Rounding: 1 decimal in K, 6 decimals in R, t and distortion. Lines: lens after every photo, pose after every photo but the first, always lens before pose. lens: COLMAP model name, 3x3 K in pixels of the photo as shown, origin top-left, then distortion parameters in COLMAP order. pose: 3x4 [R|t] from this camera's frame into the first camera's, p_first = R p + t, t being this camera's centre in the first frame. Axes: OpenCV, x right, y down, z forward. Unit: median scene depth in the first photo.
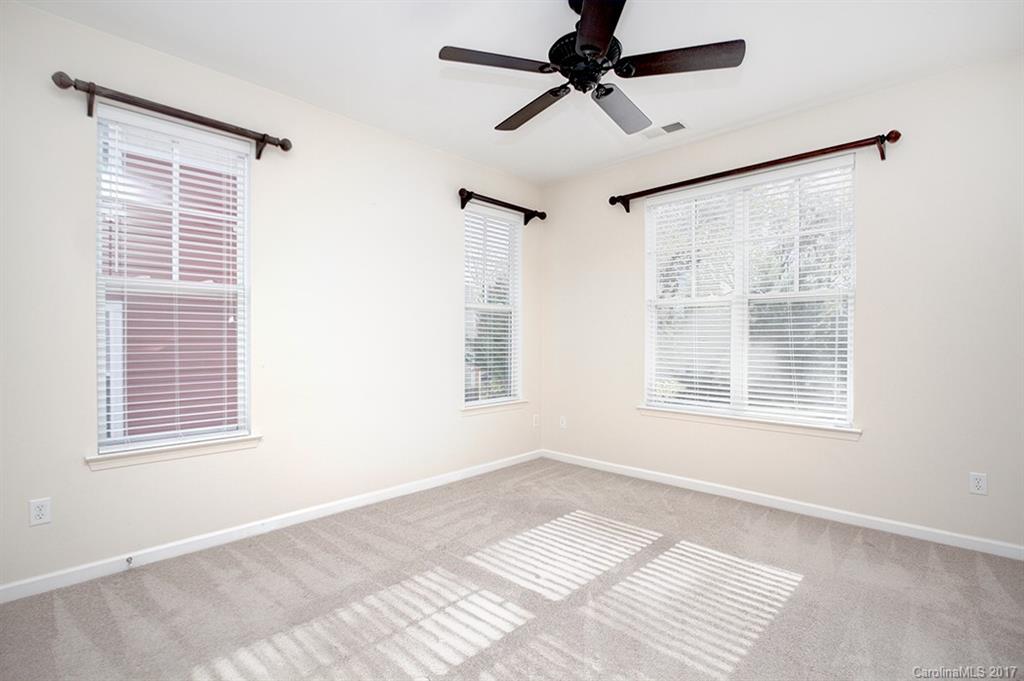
lens RADIAL K [[494.8, 0, 503.9], [0, 494.8, 338.8], [0, 0, 1]] dist [-0.013738, 0.000297]
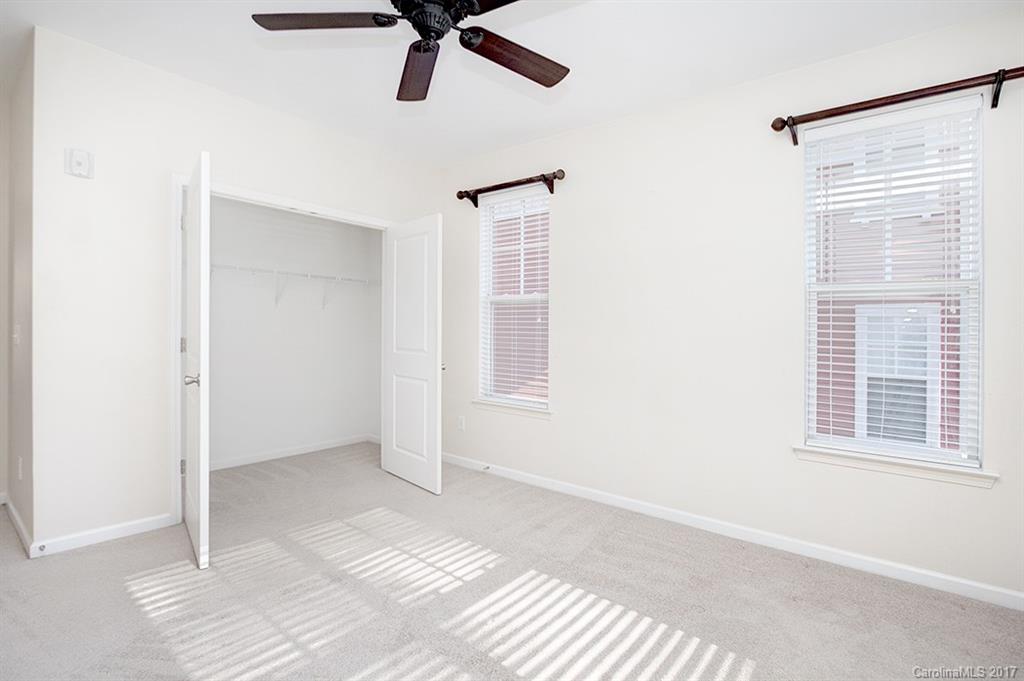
lens RADIAL K [[494.8, 0, 504.0], [0, 494.8, 335.5], [0, 0, 1]] dist [-0.013738, 0.000297]
pose [[0.055846, 0.002765, -0.998436, 0.793143], [-0.023040, 0.999733, 0.001480, 0.003674], [0.998174, 0.022922, 0.055895, 0.836416]]
